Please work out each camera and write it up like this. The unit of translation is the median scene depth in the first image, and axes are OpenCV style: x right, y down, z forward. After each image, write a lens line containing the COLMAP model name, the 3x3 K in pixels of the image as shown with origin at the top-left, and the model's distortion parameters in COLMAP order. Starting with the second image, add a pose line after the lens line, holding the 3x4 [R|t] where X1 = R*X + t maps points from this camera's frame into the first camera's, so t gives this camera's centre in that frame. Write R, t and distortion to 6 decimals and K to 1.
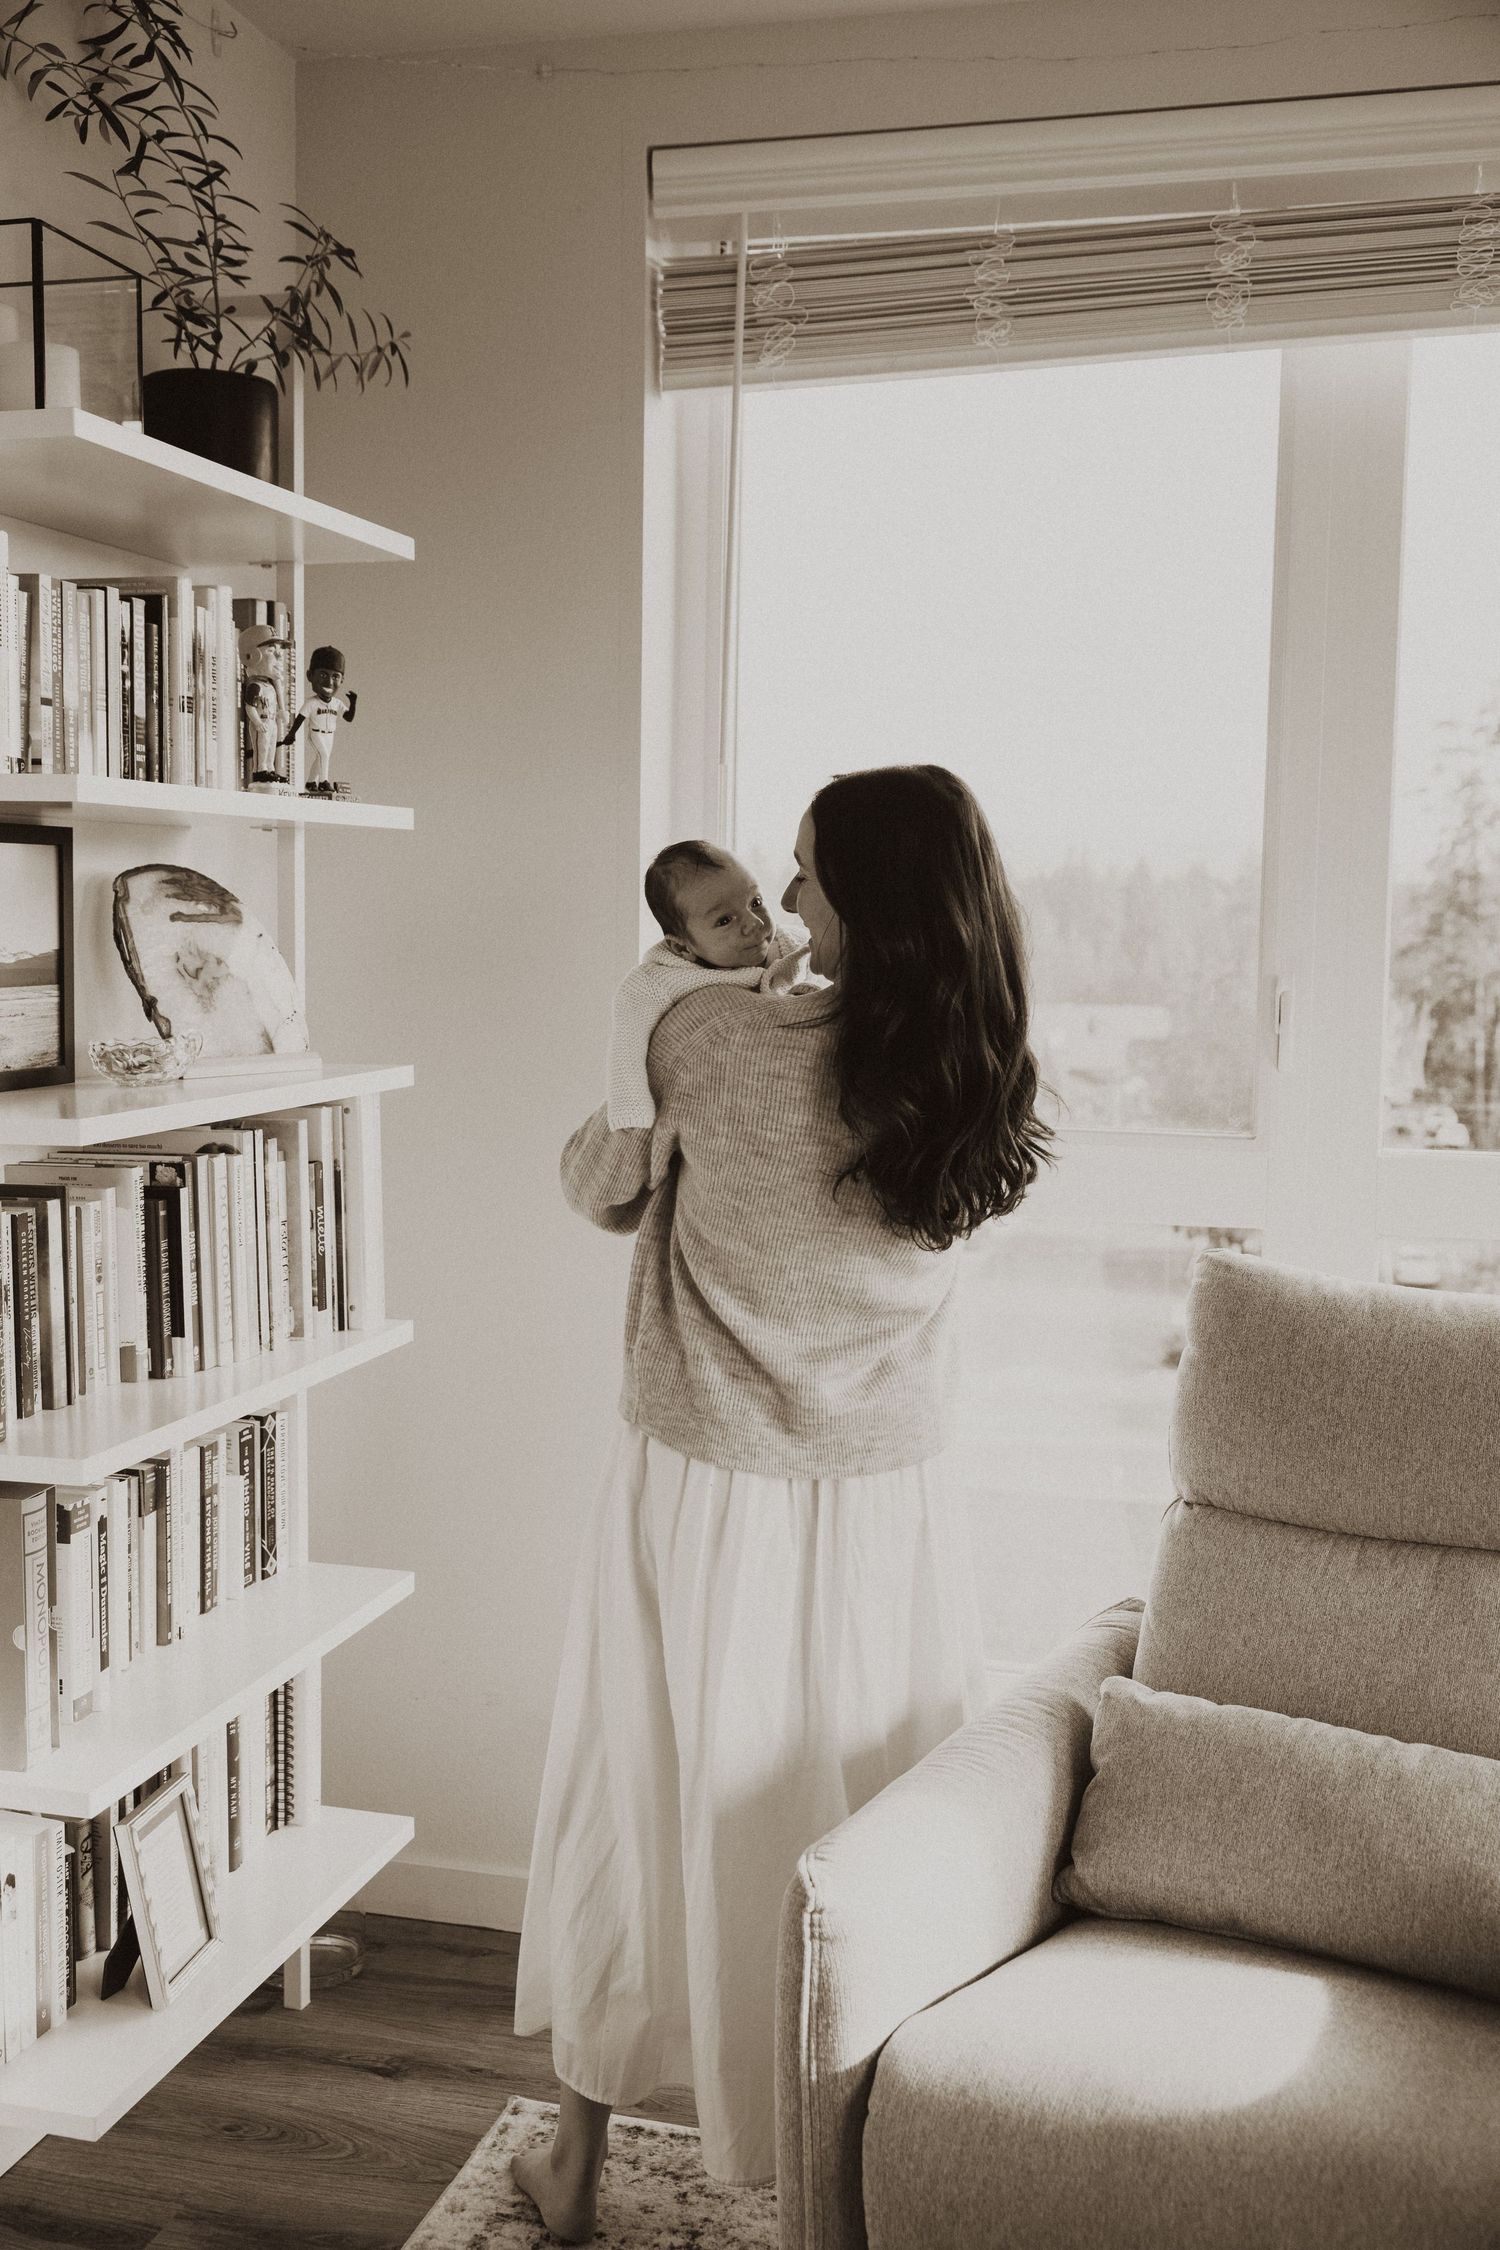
lens RADIAL K [[2282.7, 0, 755.6], [0, 2282.7, 1125.5], [0, 0, 1]] dist [0.018554, 0.000000]
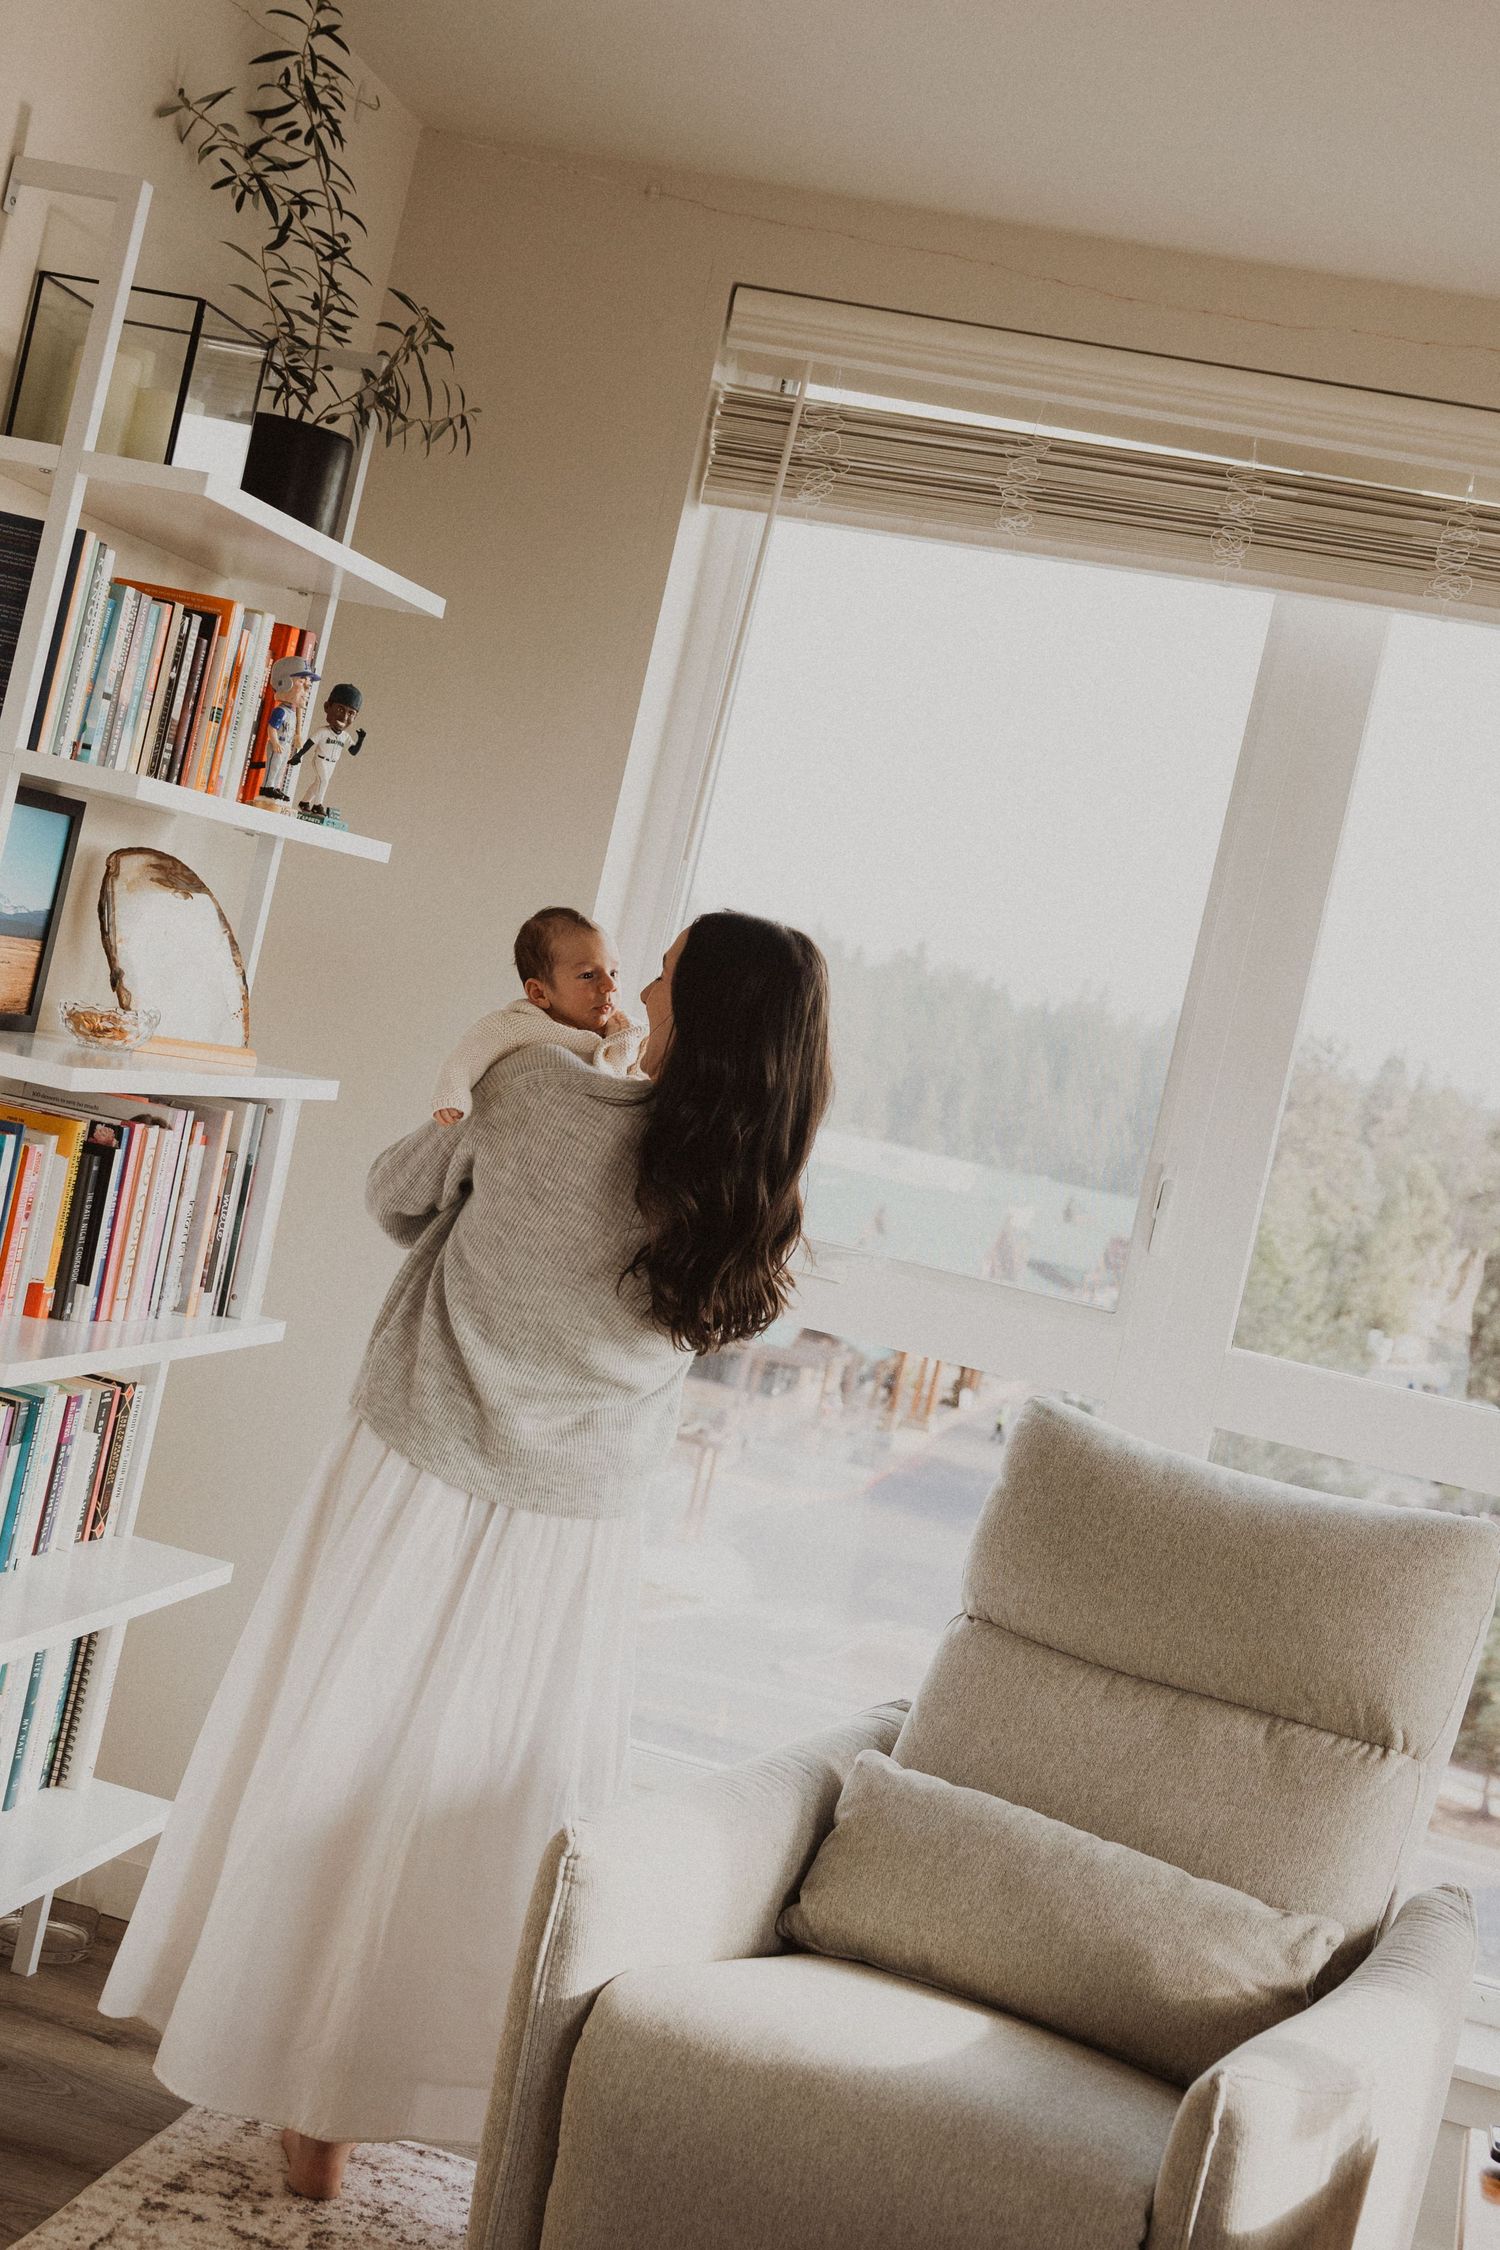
lens RADIAL K [[2938.8, 0, 774.0], [0, 2938.8, 1051.5], [0, 0, 1]] dist [0.037442, 0.000000]
pose [[0.978648, 0.202010, 0.037939, -0.009542], [-0.198735, 0.977089, -0.076167, 0.025509], [-0.052456, 0.067001, 0.996373, -0.385768]]
